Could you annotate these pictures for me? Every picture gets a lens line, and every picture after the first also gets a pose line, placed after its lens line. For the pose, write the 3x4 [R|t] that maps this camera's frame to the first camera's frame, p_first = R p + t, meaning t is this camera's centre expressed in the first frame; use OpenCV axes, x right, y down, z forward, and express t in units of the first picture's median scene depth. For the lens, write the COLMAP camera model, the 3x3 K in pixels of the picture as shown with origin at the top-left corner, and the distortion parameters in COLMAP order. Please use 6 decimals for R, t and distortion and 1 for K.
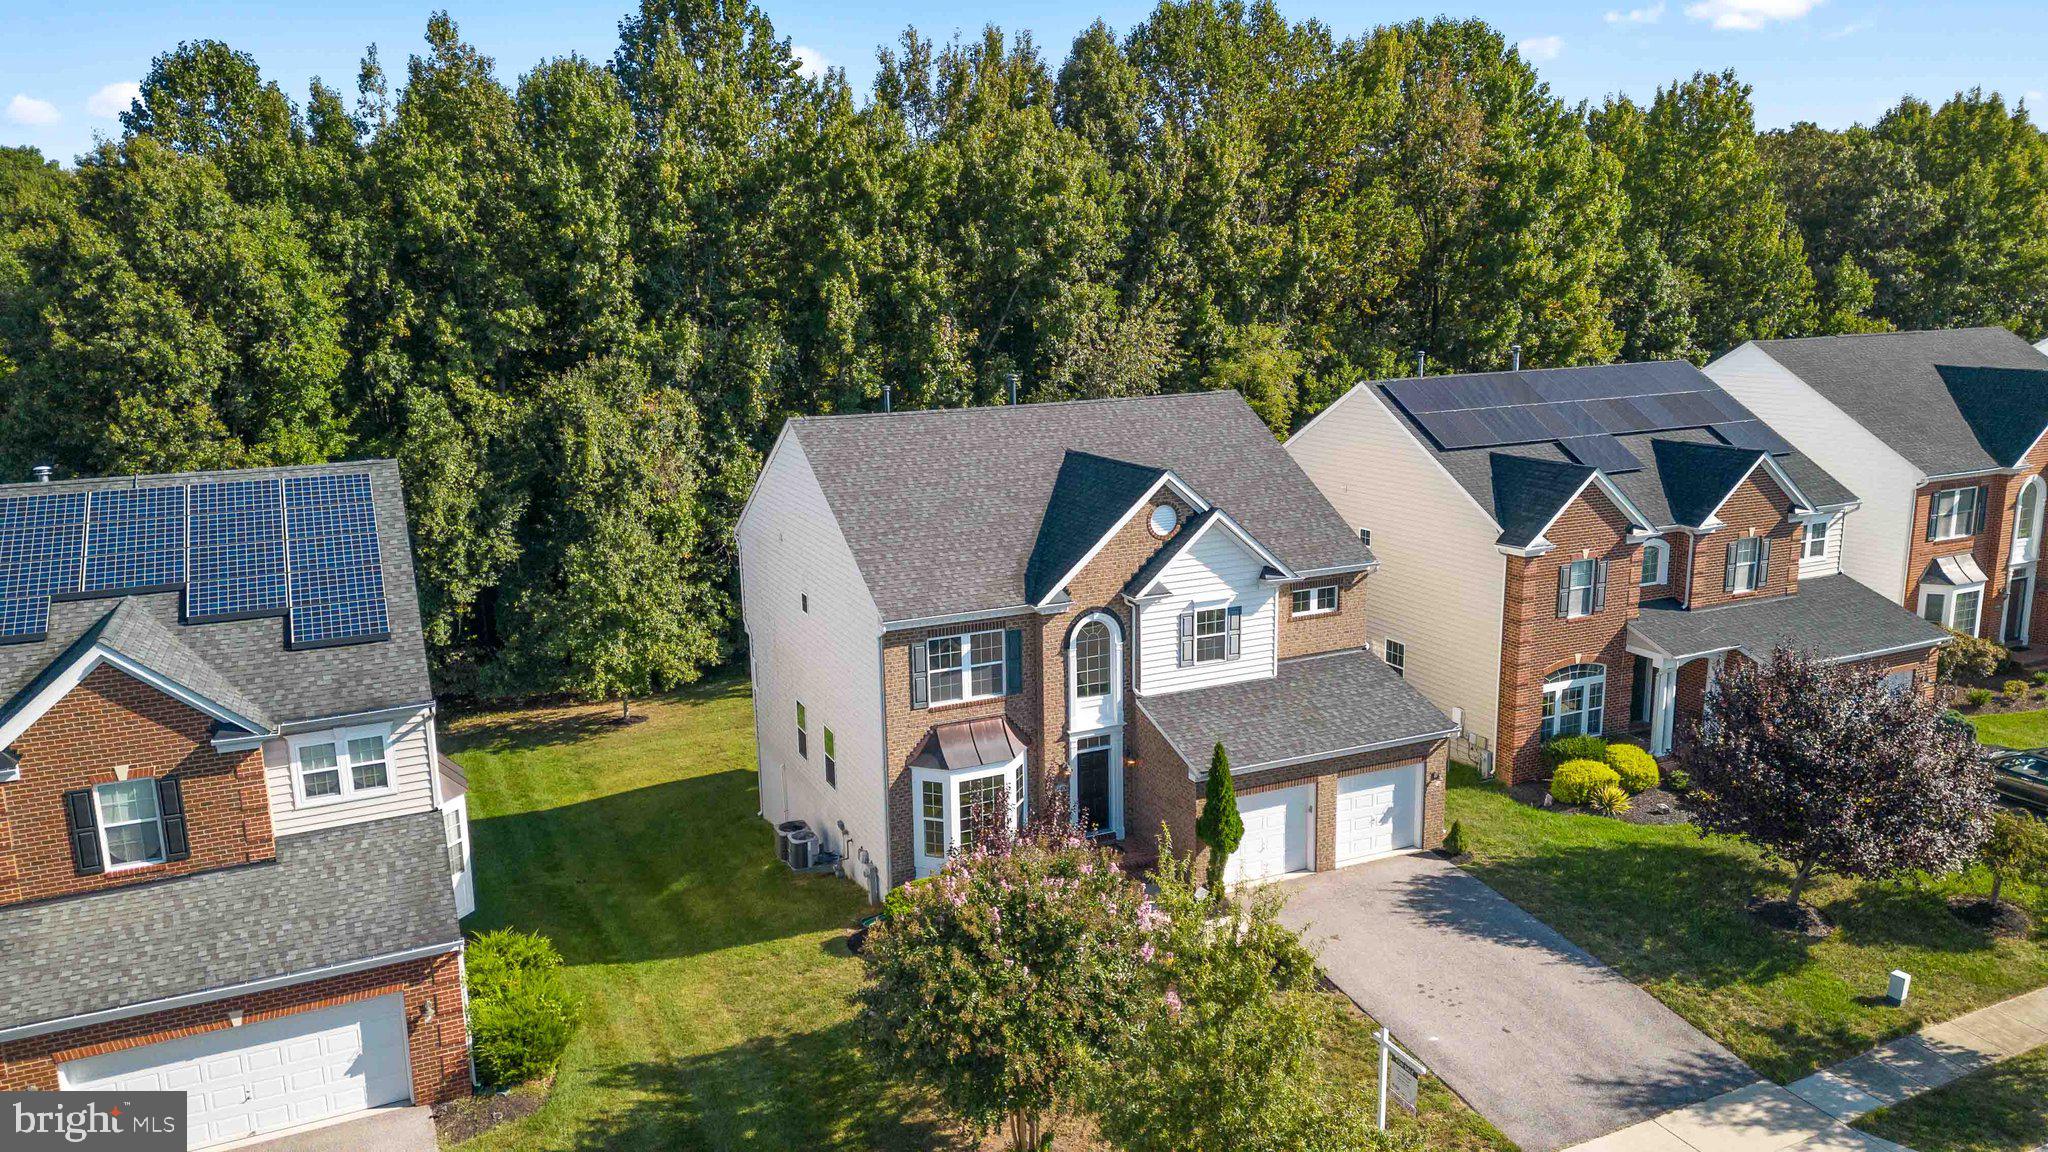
lens RADIAL K [[1437.1, 0, 1024.0], [0, 1437.1, 576.0], [0, 0, 1]] dist [0.046161, -0.002741]
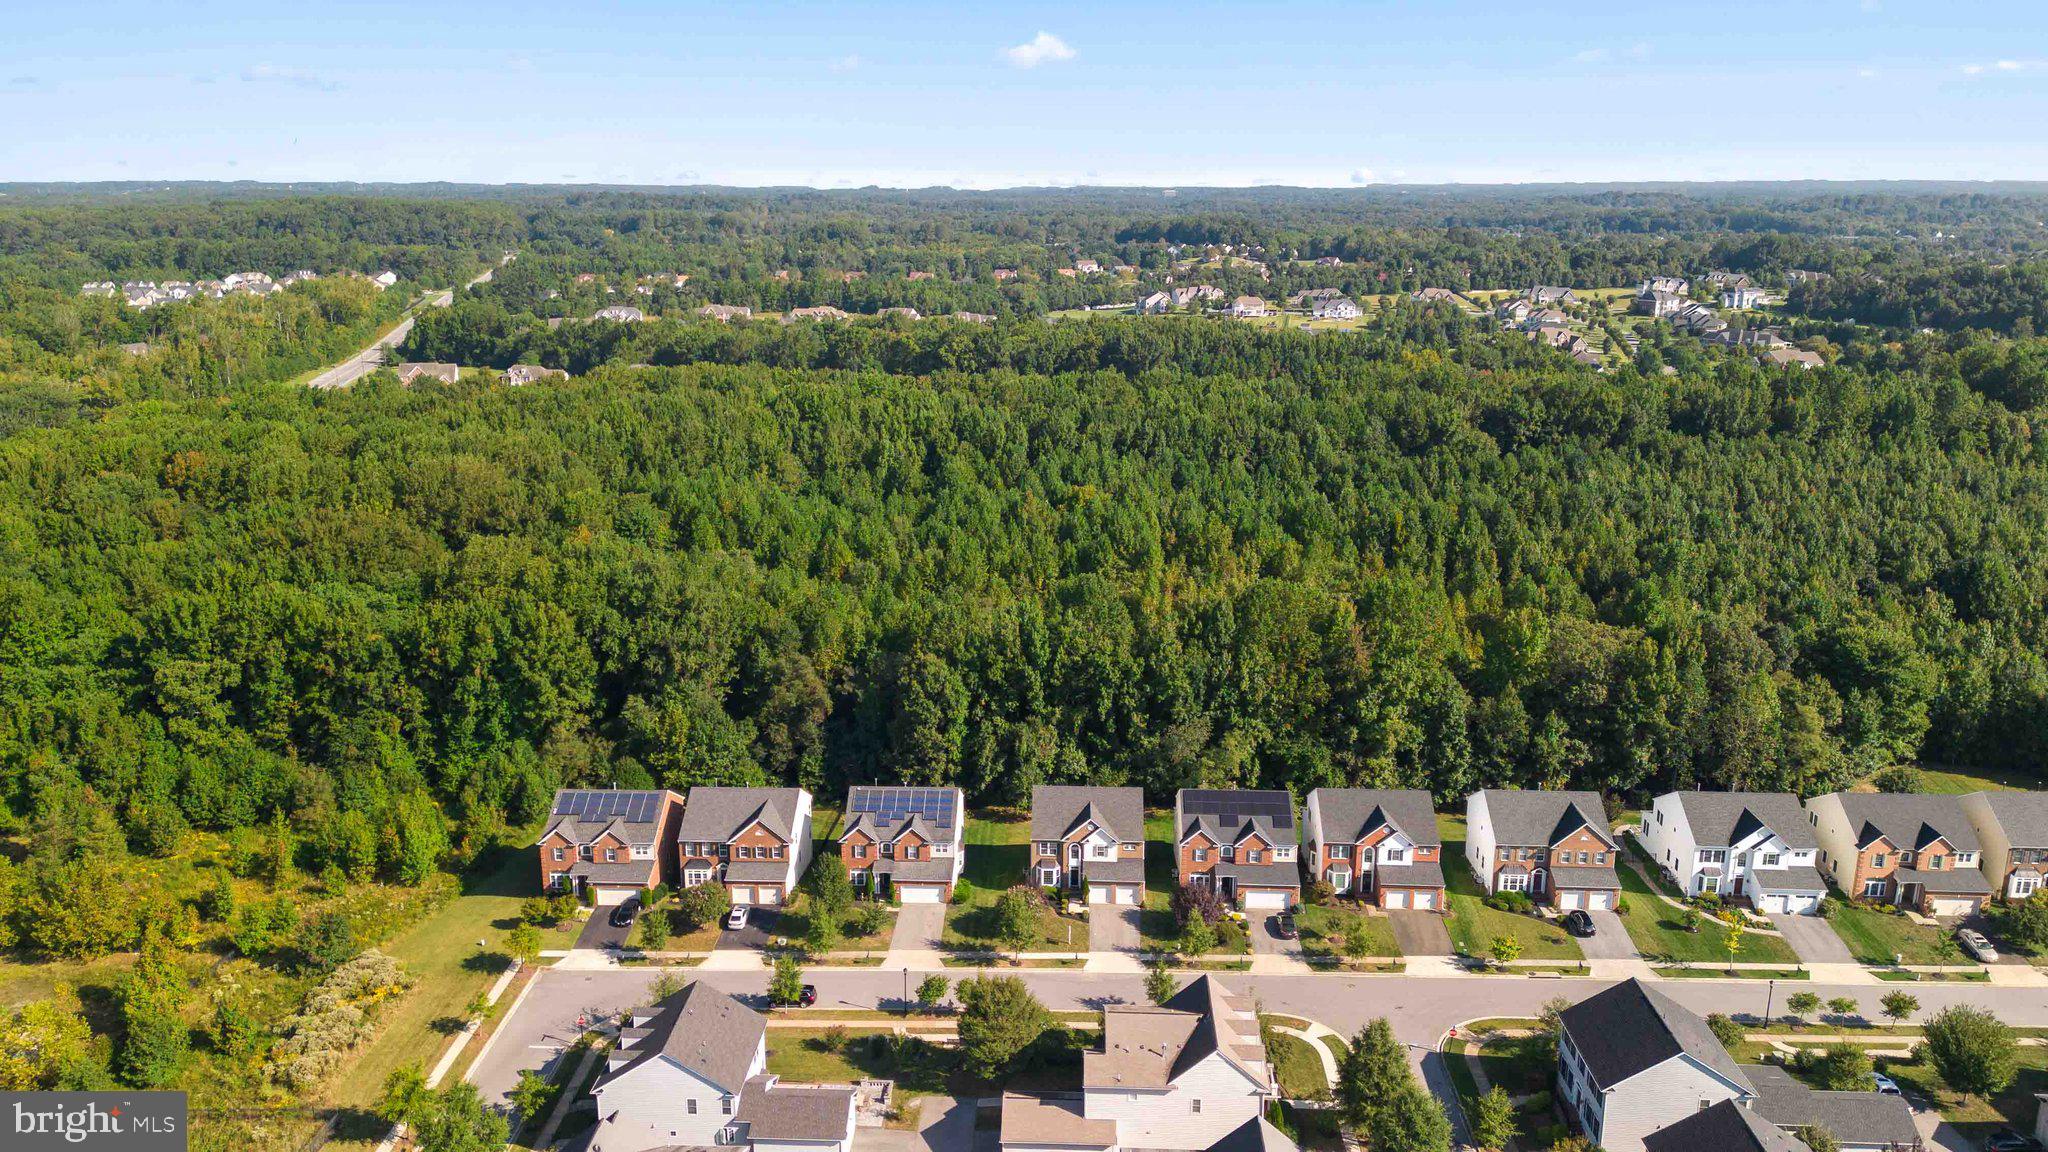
lens RADIAL K [[1437.1, 0, 1024.0], [0, 1437.1, 576.0], [0, 0, 1]] dist [0.046161, -0.002741]
pose [[0.888478, 0.135317, -0.438516, 1.918333], [-0.111677, 0.990567, 0.079400, -1.245242], [0.445124, -0.021573, 0.895209, -3.479104]]
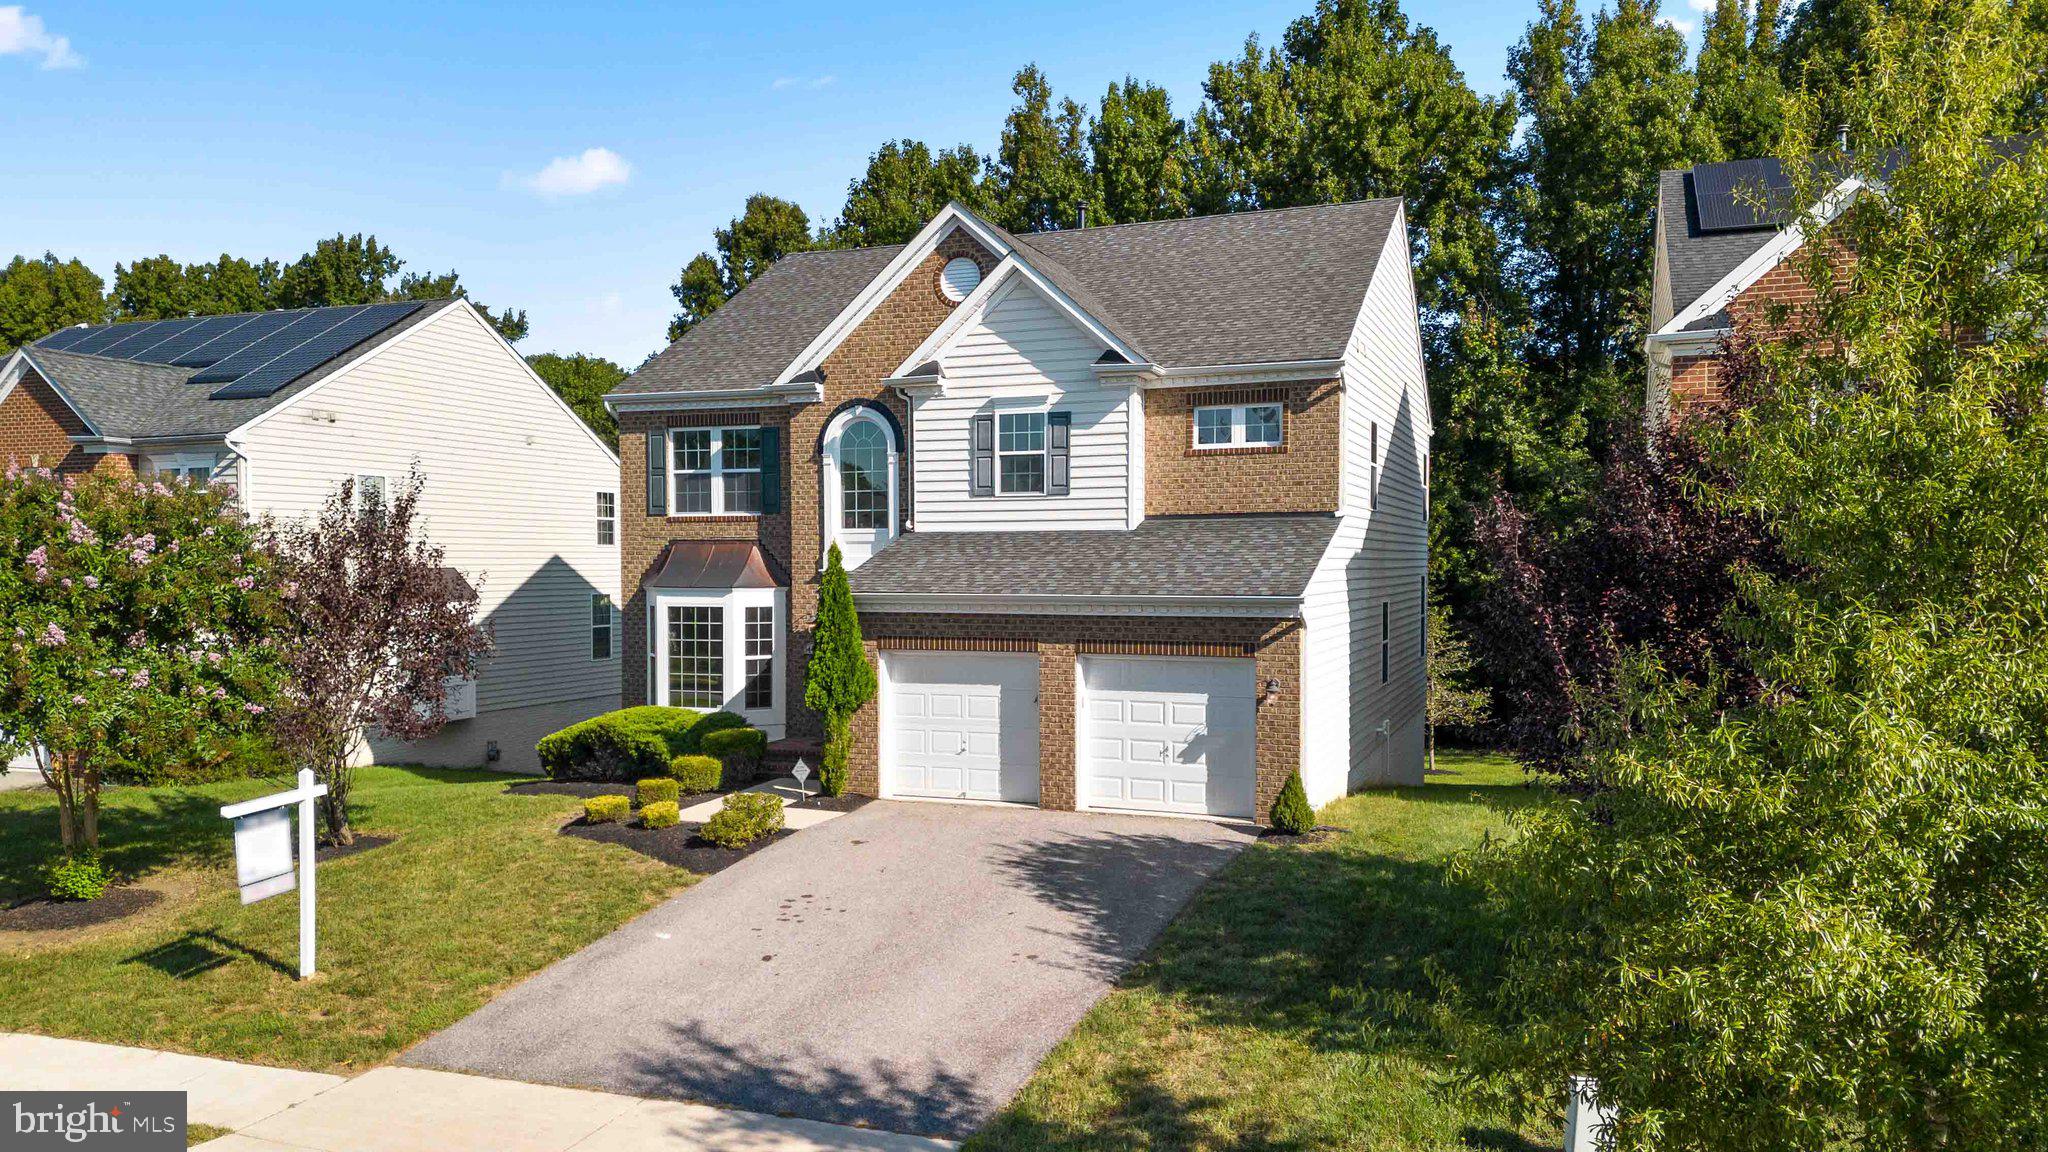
lens RADIAL K [[1469.1, 0, 1041.7], [0, 1469.1, 625.0], [0, 0, 1]] dist [0.058858, 0.000018]
pose [[0.704245, 0.044601, -0.708555, 0.626653], [-0.160326, 0.982235, -0.097522, 0.185727], [0.691618, 0.182279, 0.698884, 0.540216]]
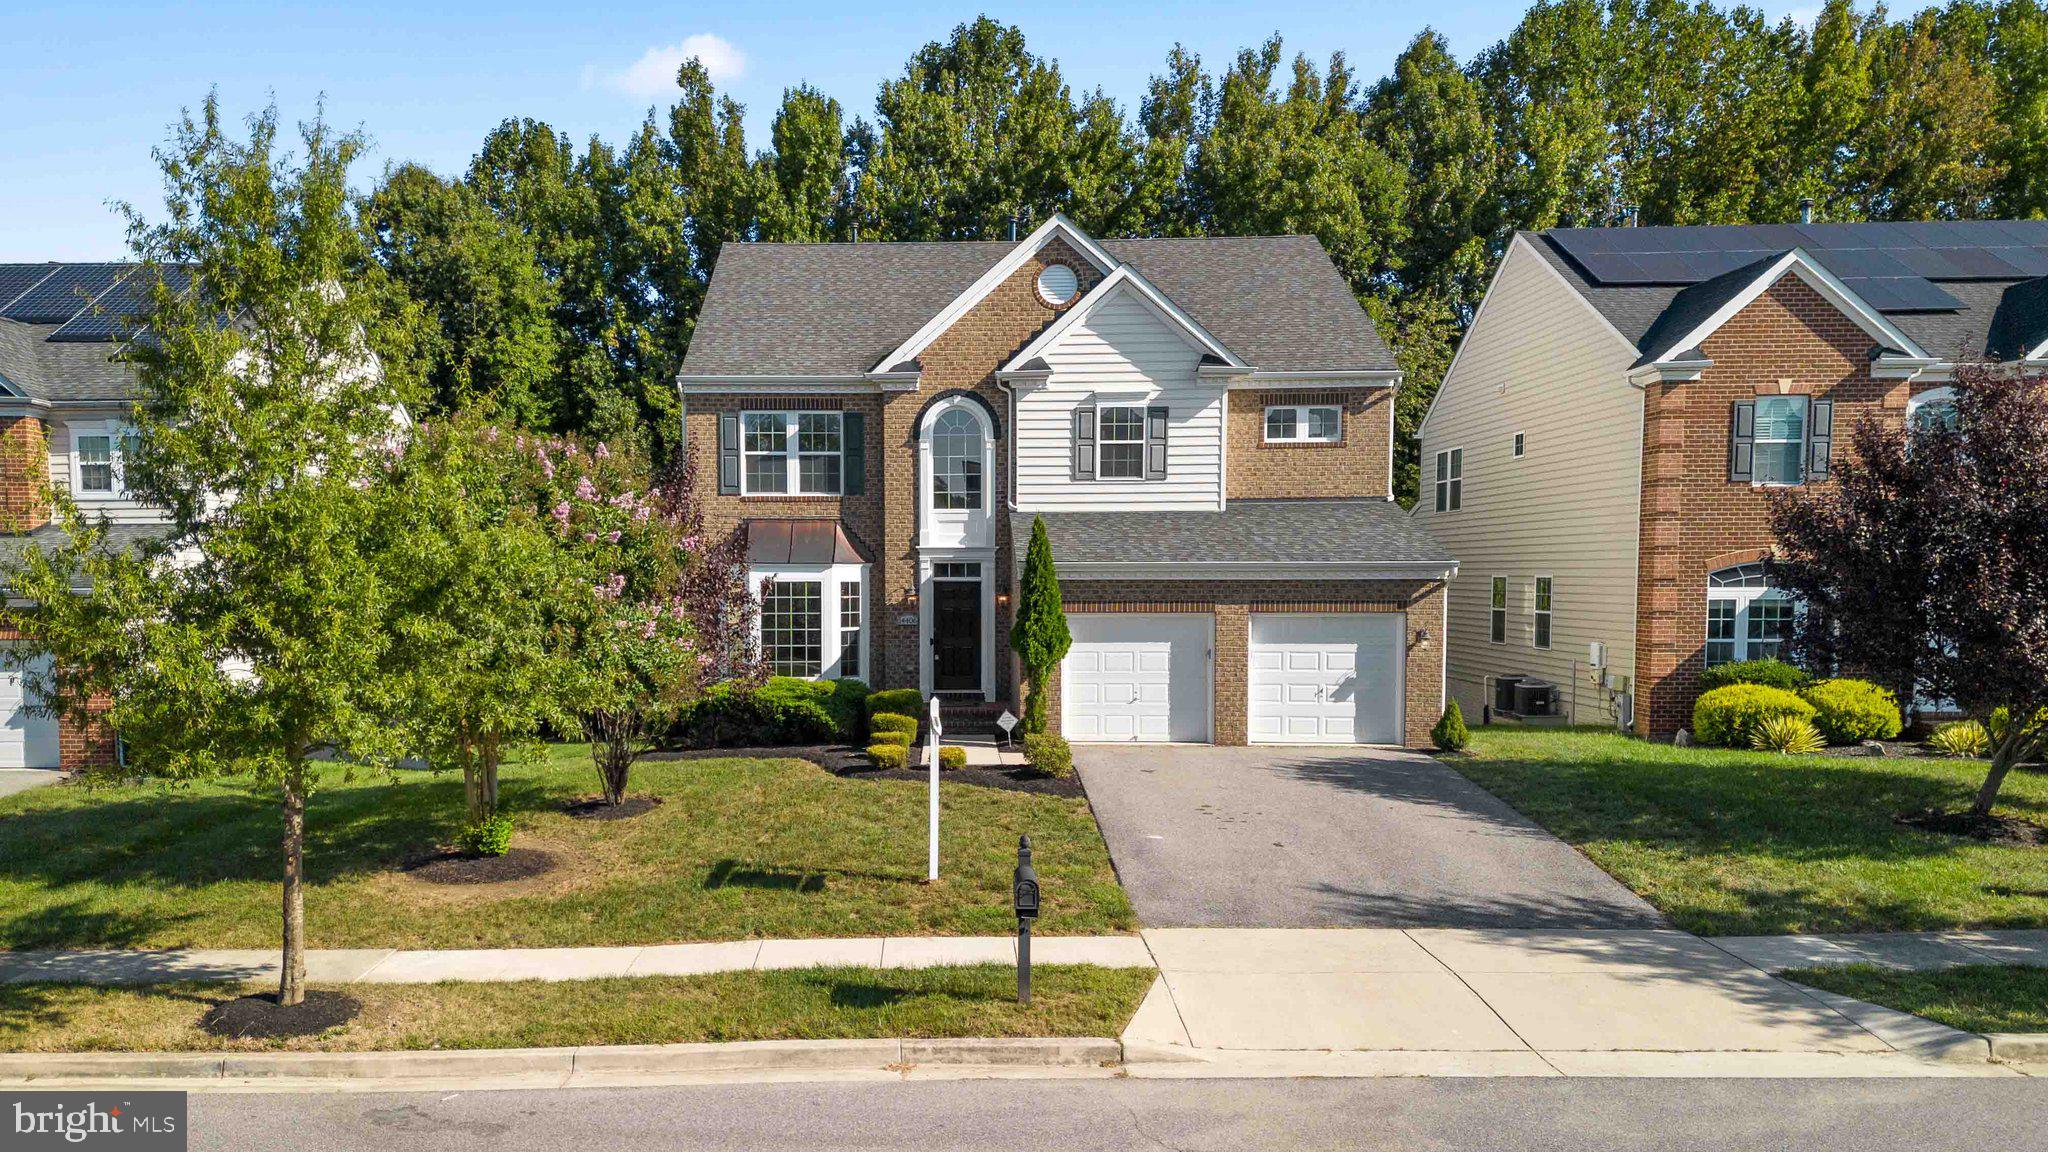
lens RADIAL K [[1494.3, 0, 900.0], [0, 1494.3, 691.5], [0, 0, 1]] dist [0.037435, -0.004409]
pose [[0.896039, 0.048302, -0.441340, 0.381254], [-0.106084, 0.988563, -0.107188, 0.269563], [0.431115, 0.142864, 0.890915, 0.260050]]
